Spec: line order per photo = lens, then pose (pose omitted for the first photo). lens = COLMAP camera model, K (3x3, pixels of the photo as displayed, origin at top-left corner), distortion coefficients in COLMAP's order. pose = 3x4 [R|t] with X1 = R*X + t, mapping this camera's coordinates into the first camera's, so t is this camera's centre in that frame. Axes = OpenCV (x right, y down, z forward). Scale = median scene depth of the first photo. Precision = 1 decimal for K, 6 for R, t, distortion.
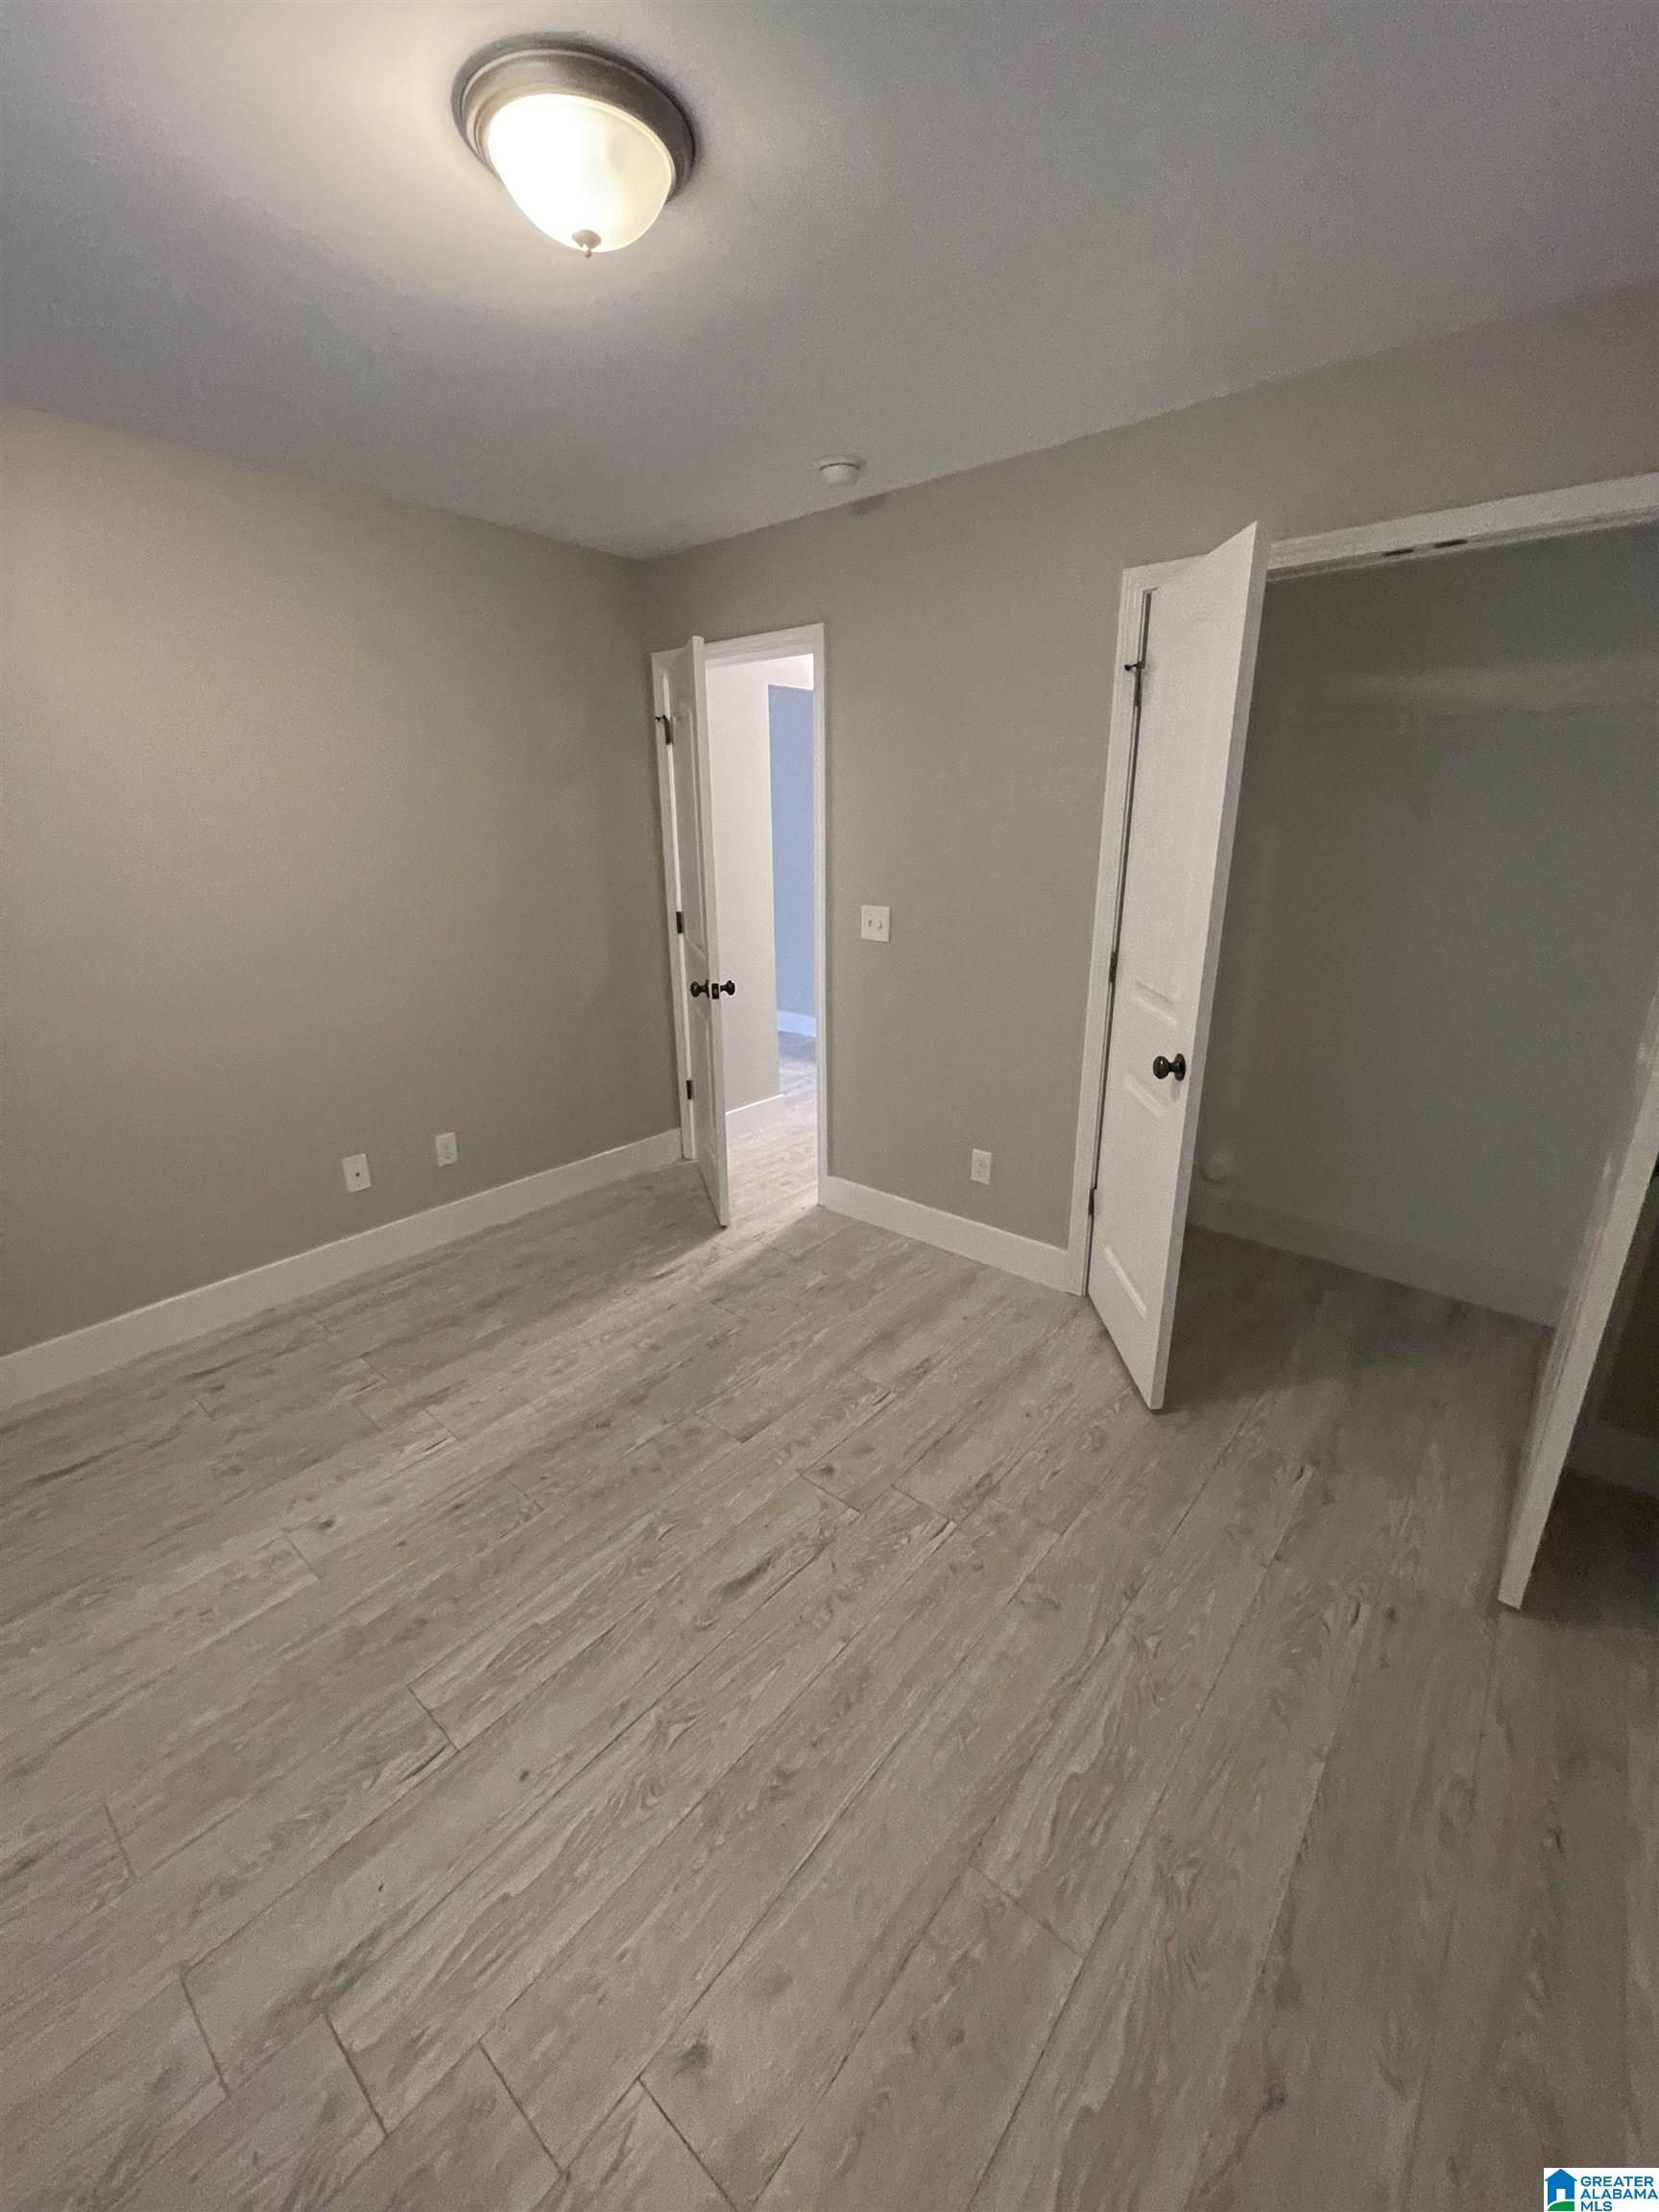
lens RADIAL K [[886.2, 0, 827.4], [0, 886.2, 1104.6], [0, 0, 1]] dist [0.000578, -0.002877]
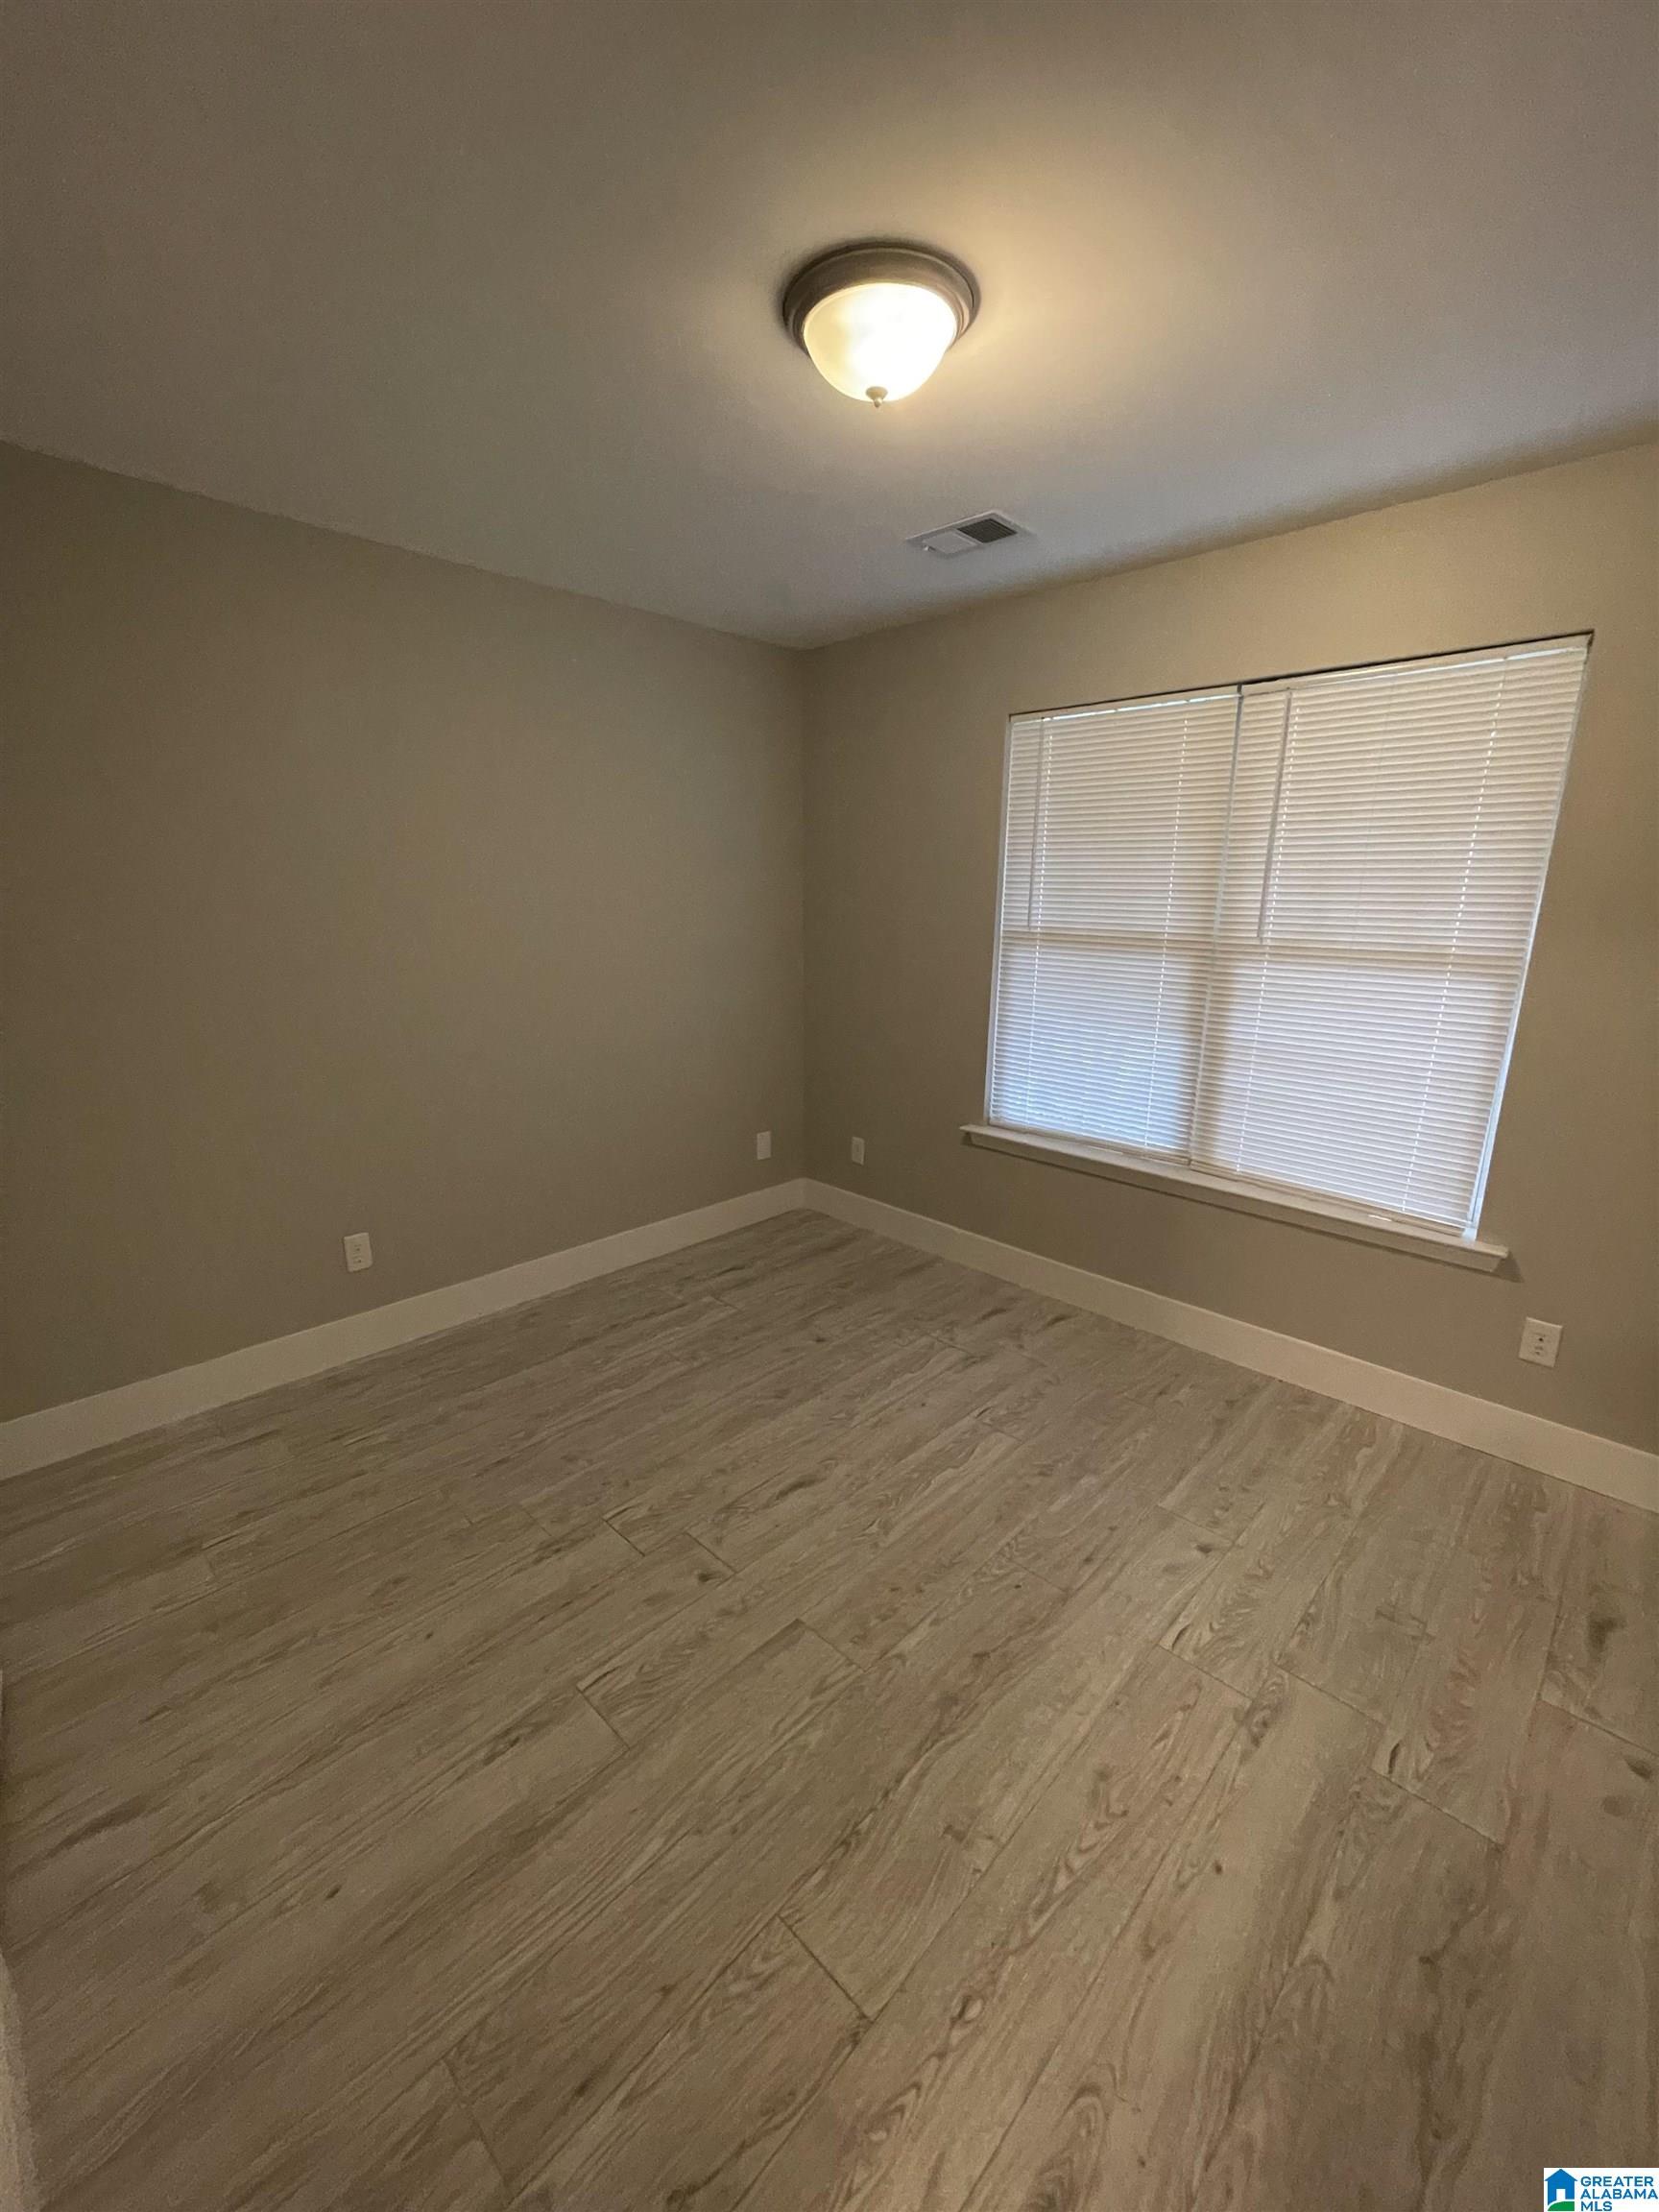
lens RADIAL K [[886.2, 0, 810.7], [0, 886.2, 1114.1], [0, 0, 1]] dist [0.000578, -0.002877]
pose [[-0.996087, -0.021740, 0.085660, -0.183204], [0.027077, 0.847584, 0.529969, -0.492674], [-0.084126, 0.530215, -0.843679, 1.583070]]
